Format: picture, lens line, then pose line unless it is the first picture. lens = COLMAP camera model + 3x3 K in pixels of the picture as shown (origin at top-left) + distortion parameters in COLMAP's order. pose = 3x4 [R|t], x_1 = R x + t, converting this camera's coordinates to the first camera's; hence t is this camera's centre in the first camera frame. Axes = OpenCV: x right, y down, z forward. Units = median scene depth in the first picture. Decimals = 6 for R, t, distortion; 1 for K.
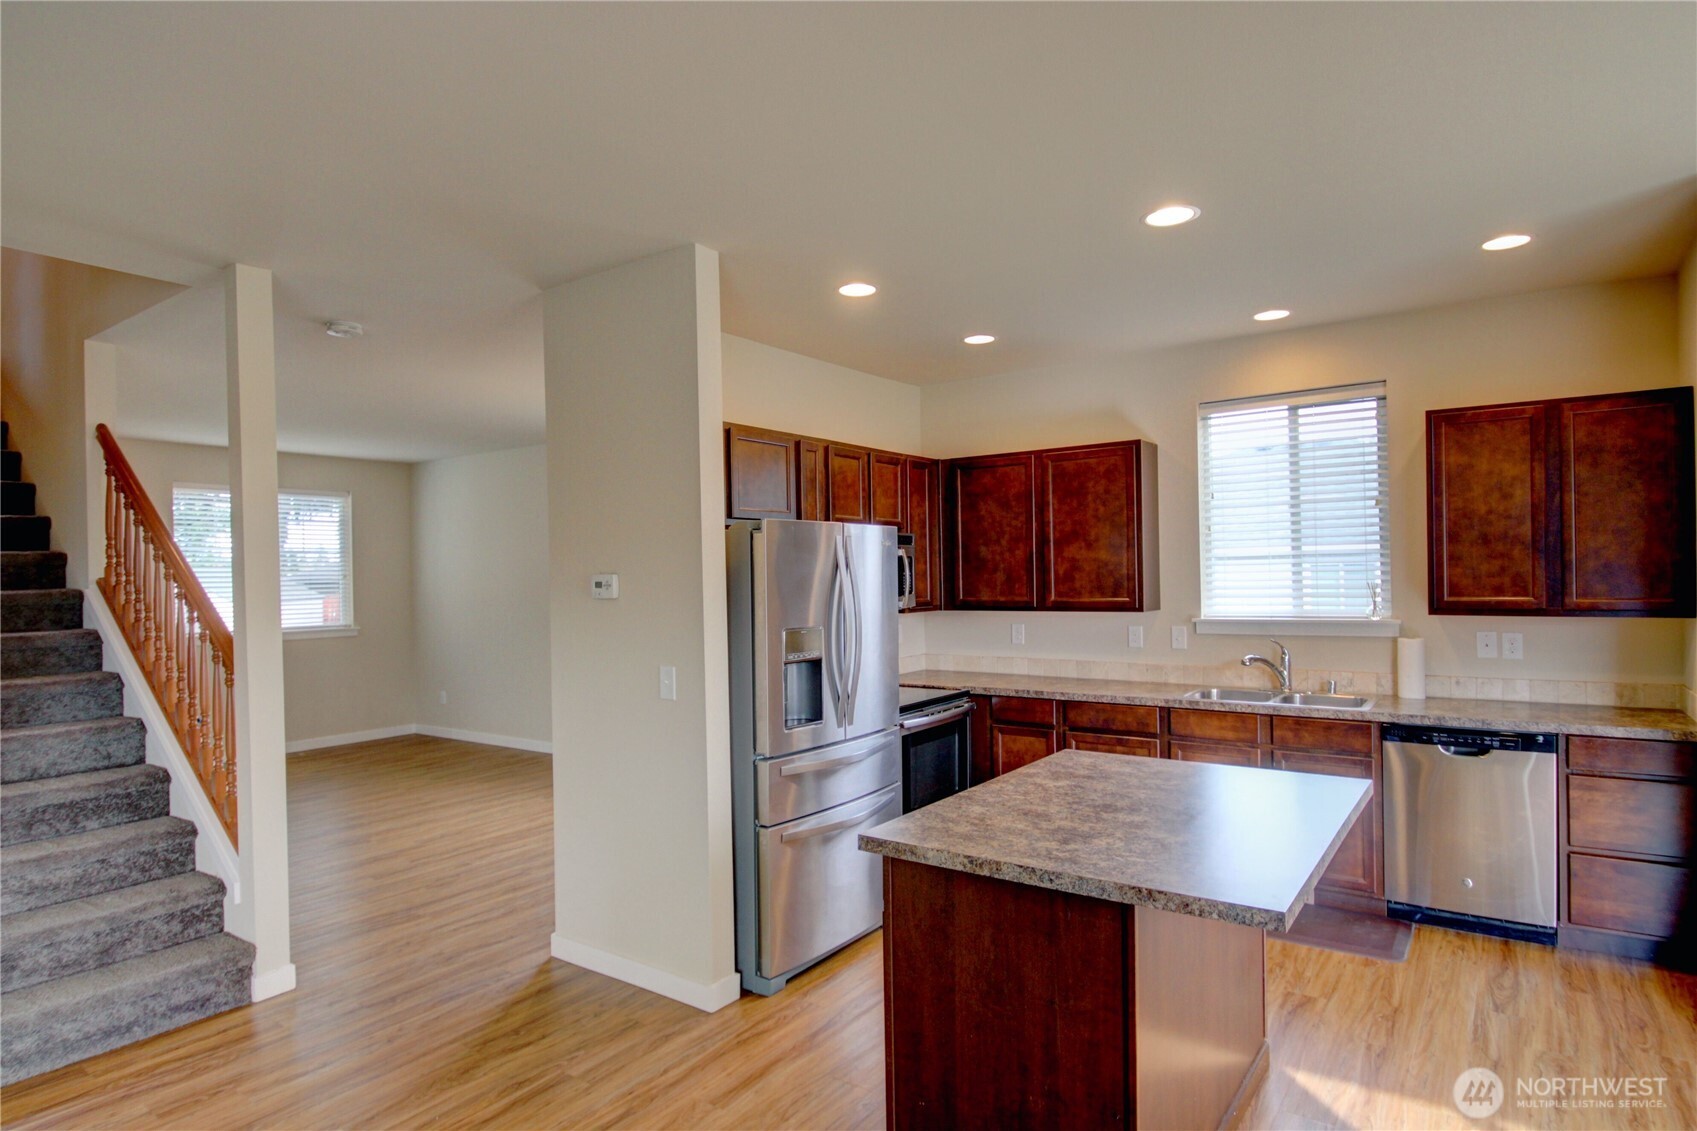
lens RADIAL K [[939.8, 0, 834.7], [0, 939.8, 575.4], [0, 0, 1]] dist [0.001490, -0.016859]
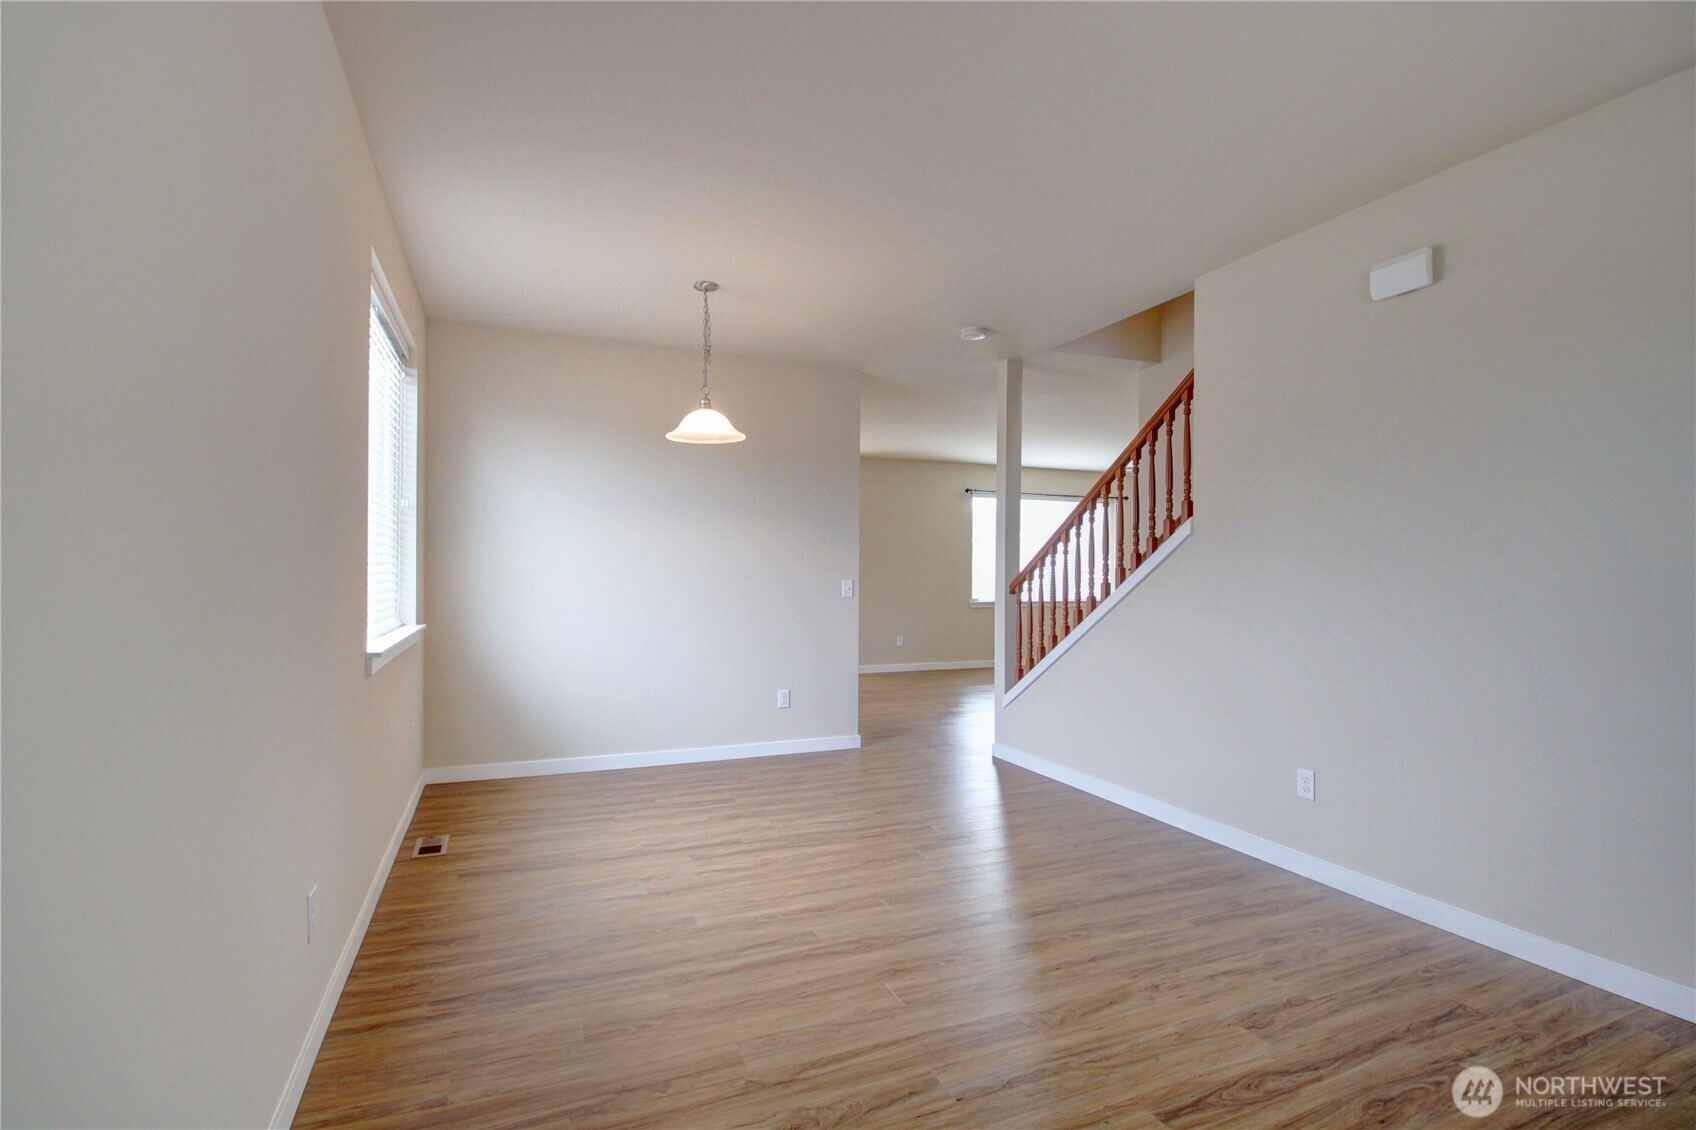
lens RADIAL K [[792.9, 0, 839.0], [0, 792.9, 577.4], [0, 0, 1]] dist [0.004069, -0.015828]
pose [[-0.852631, 0.008576, 0.522444, -0.981176], [0.009059, 0.999958, -0.001631, 0.082156], [-0.522436, 0.003342, -0.852672, 2.141732]]
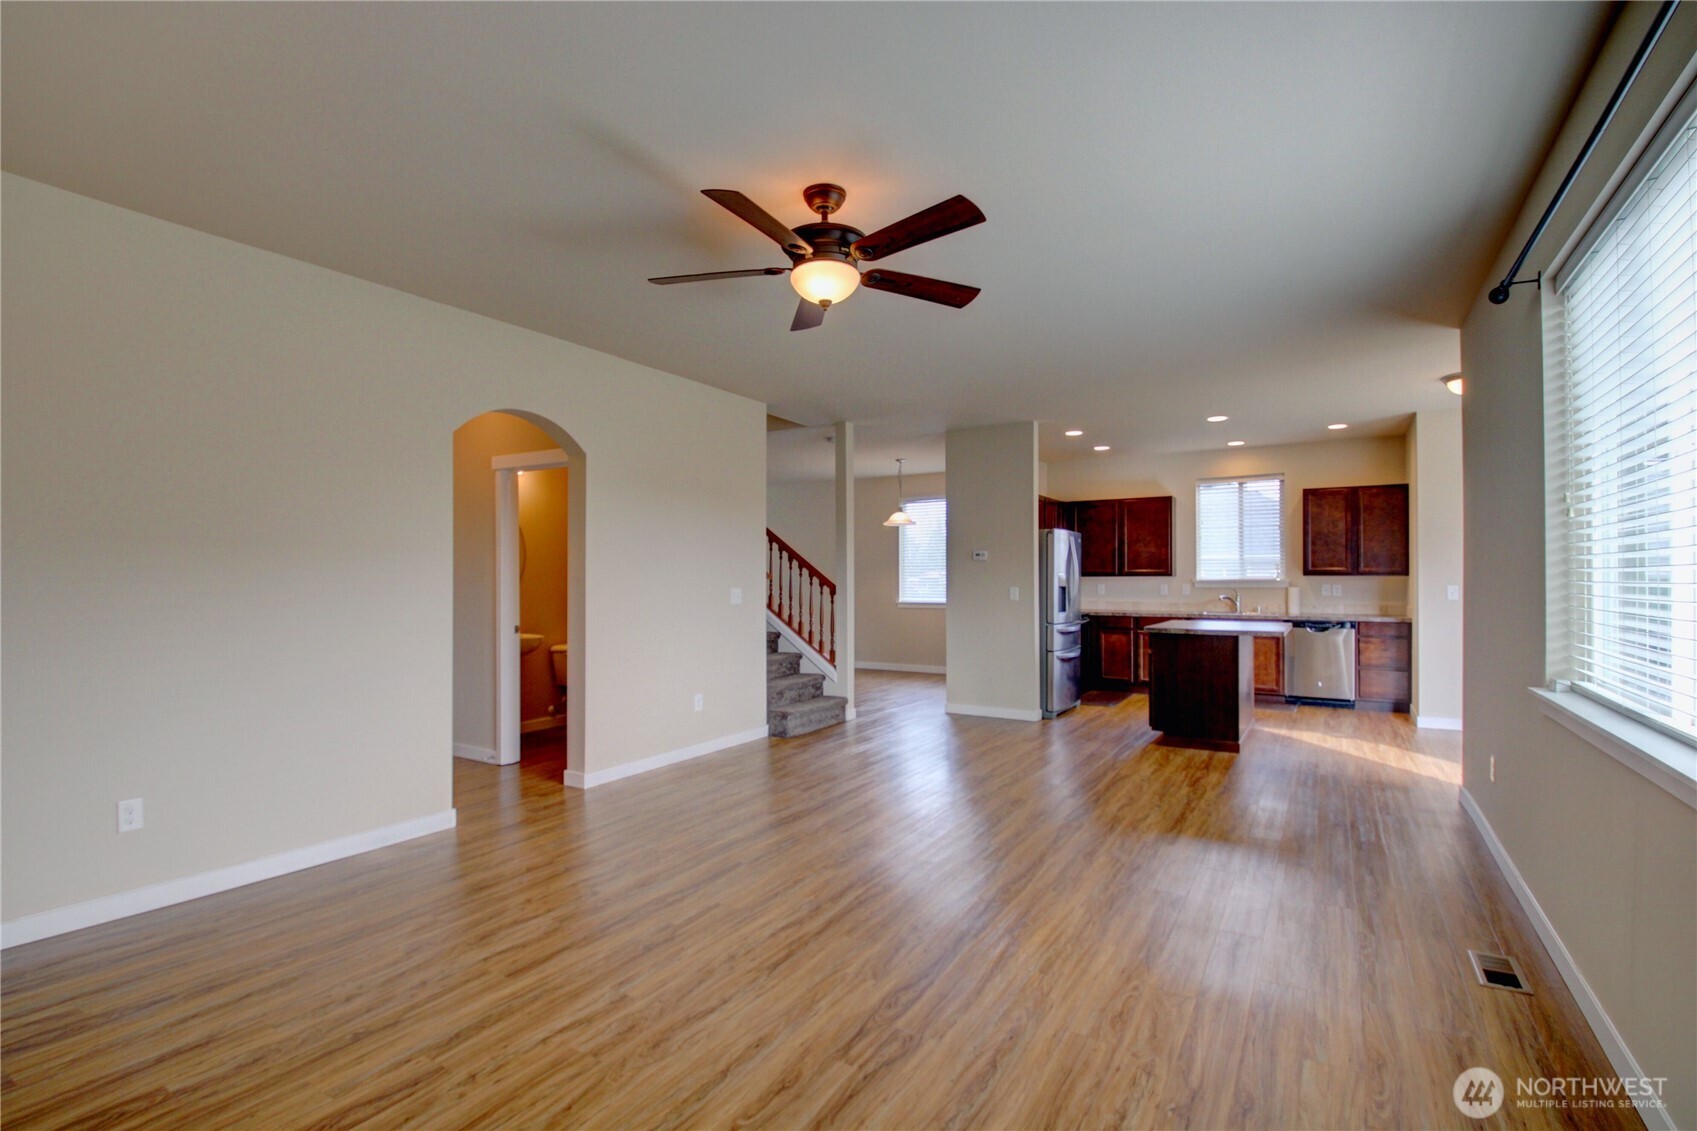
lens RADIAL K [[793.4, 0, 838.6], [0, 793.4, 573.8], [0, 0, 1]] dist [0.004069, -0.015828]
pose [[0.997341, 0.016761, 0.070922, -0.667822], [-0.016028, 0.999812, -0.010889, 0.077969], [-0.071091, 0.009723, 0.997422, -0.897822]]
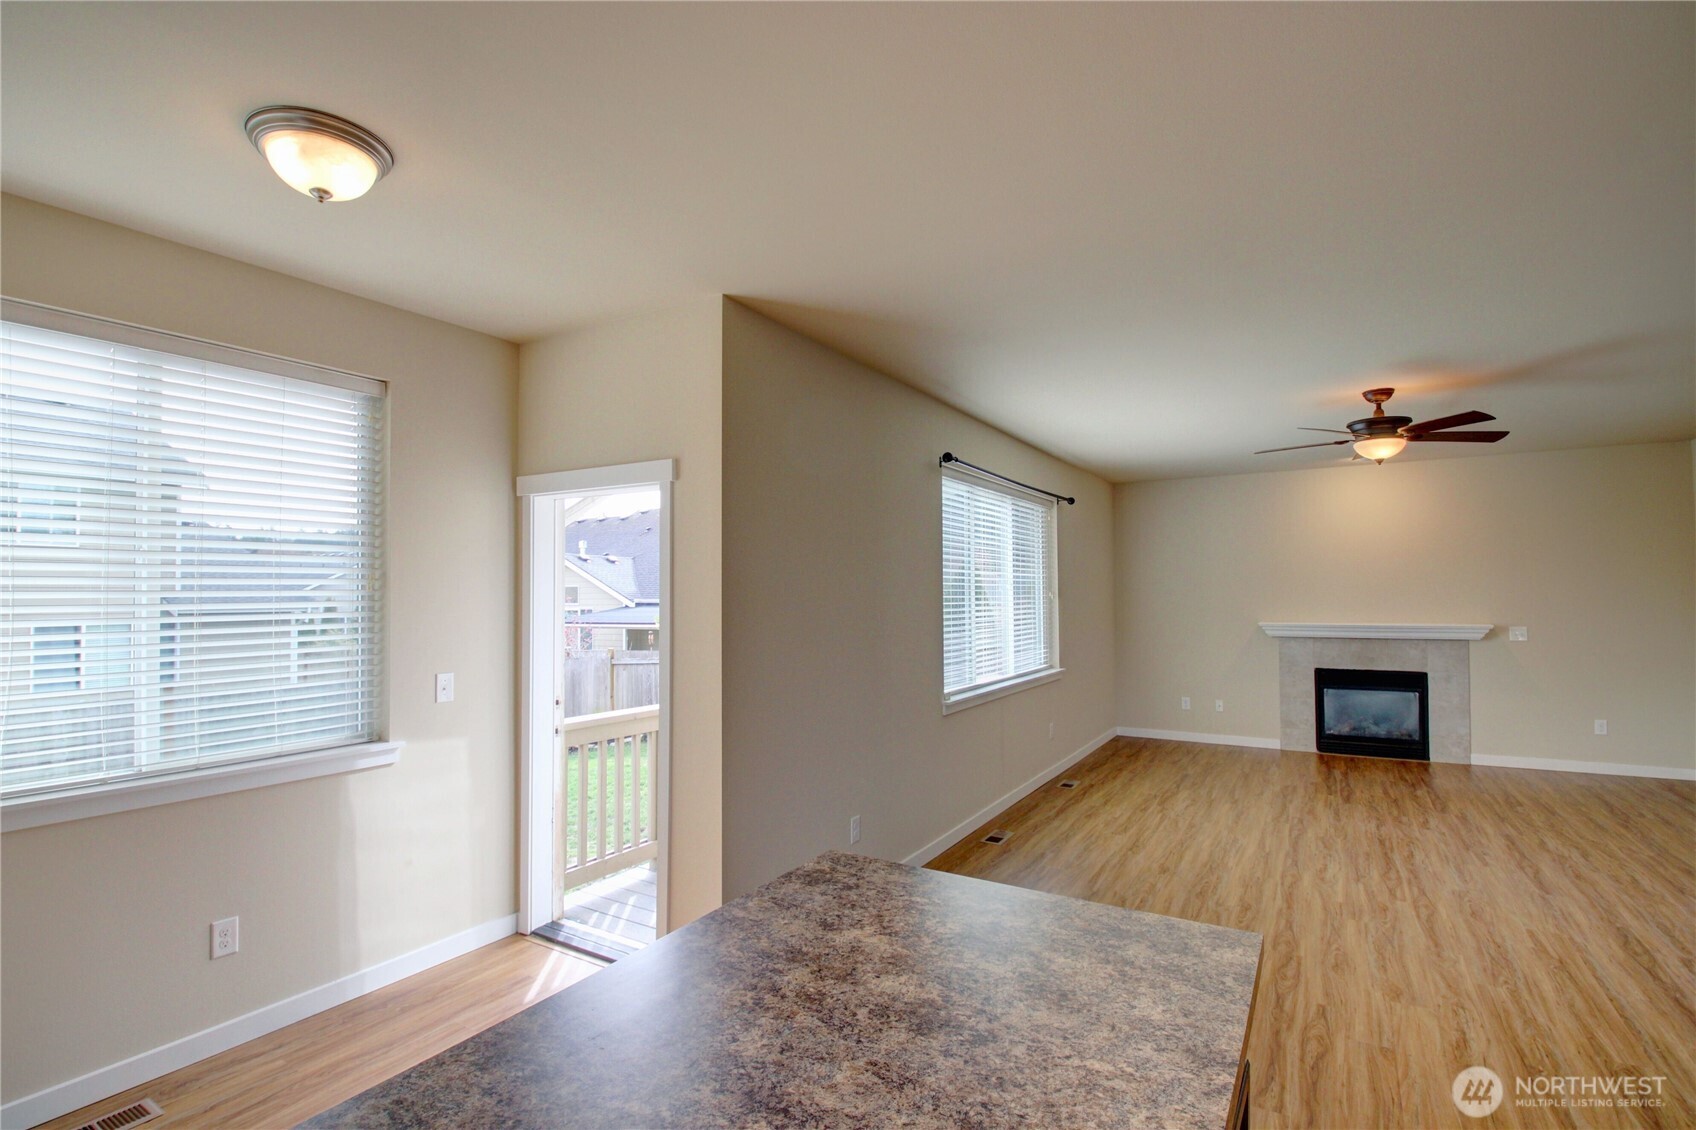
lens RADIAL K [[792.9, 0, 835.6], [0, 792.9, 585.5], [0, 0, 1]] dist [0.004069, -0.015828]
pose [[-0.997578, 0.025406, -0.064750, 0.224833], [0.026158, 0.999600, -0.010785, -0.005234], [0.064450, -0.012453, -0.997843, 0.899785]]
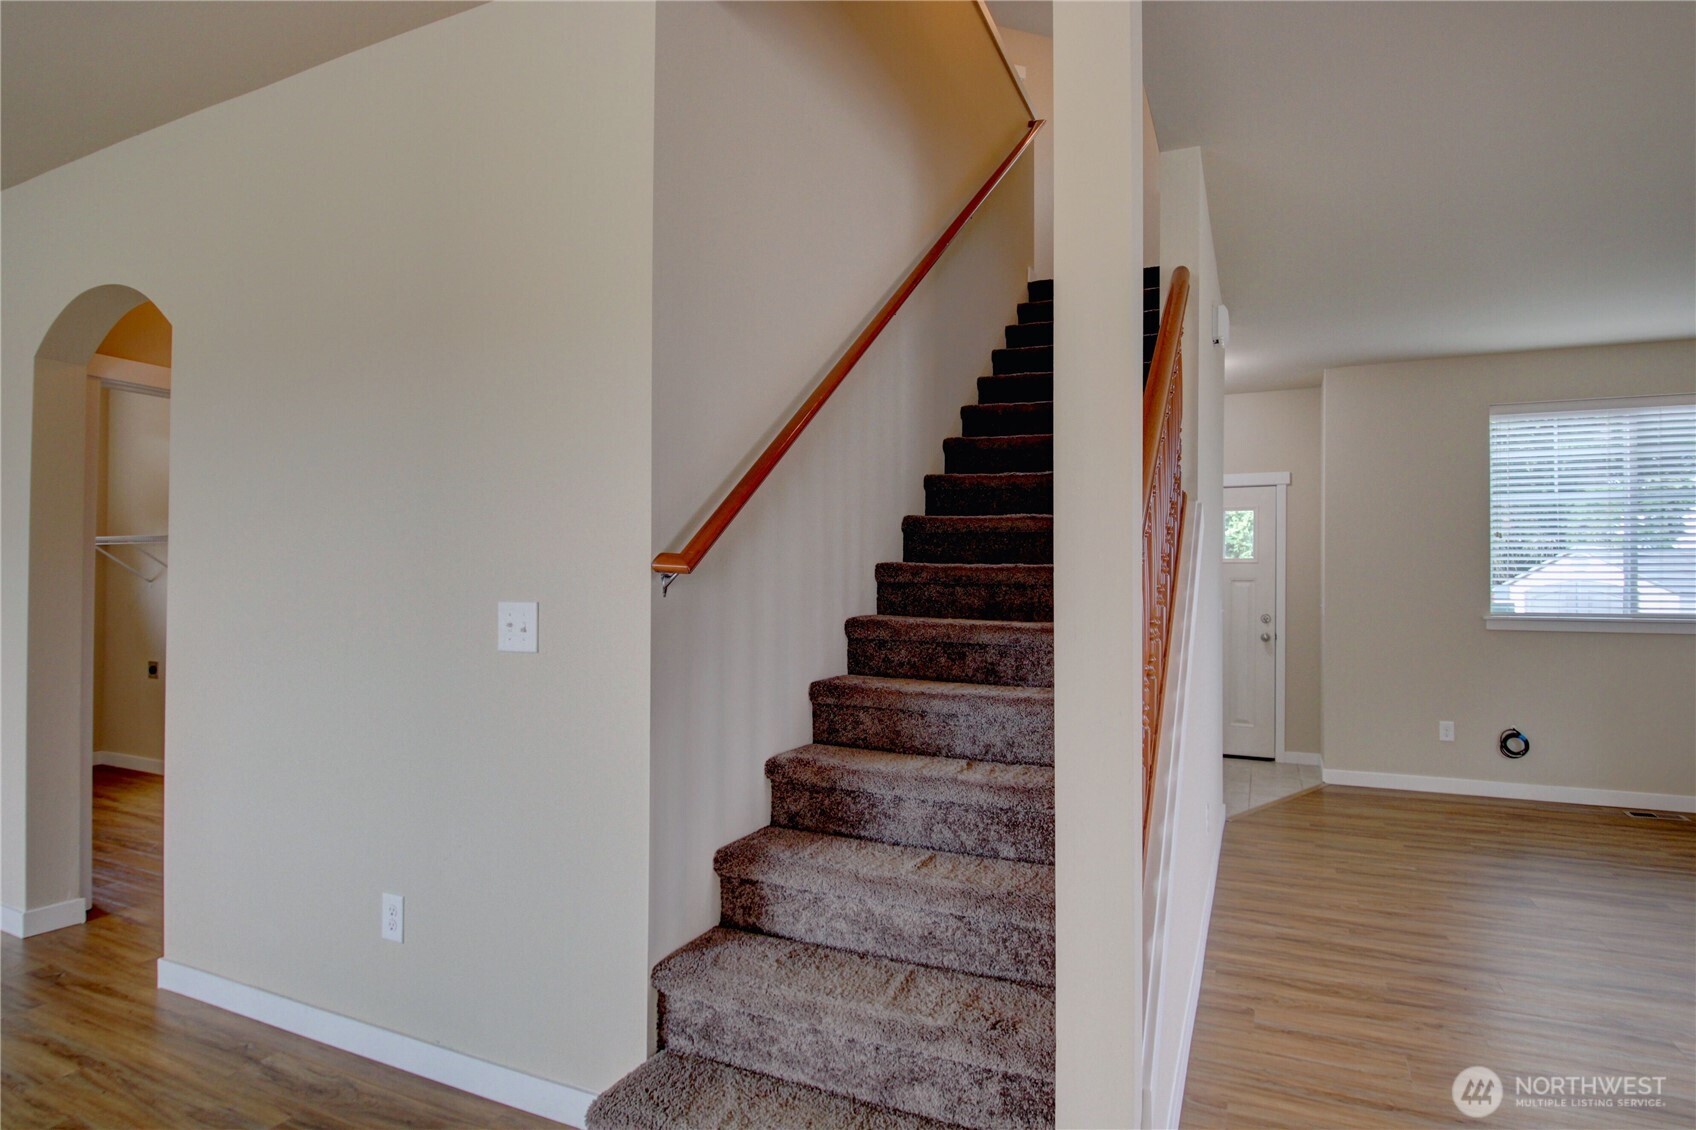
lens RADIAL K [[904.6, 0, 844.5], [0, 904.6, 576.6], [0, 0, 1]] dist [0.010424, -0.020042]
pose [[0.190968, 0.007775, -0.981565, -0.193616], [-0.013133, 0.999899, 0.005365, 0.071499], [0.981508, 0.011866, 0.191051, 0.696021]]
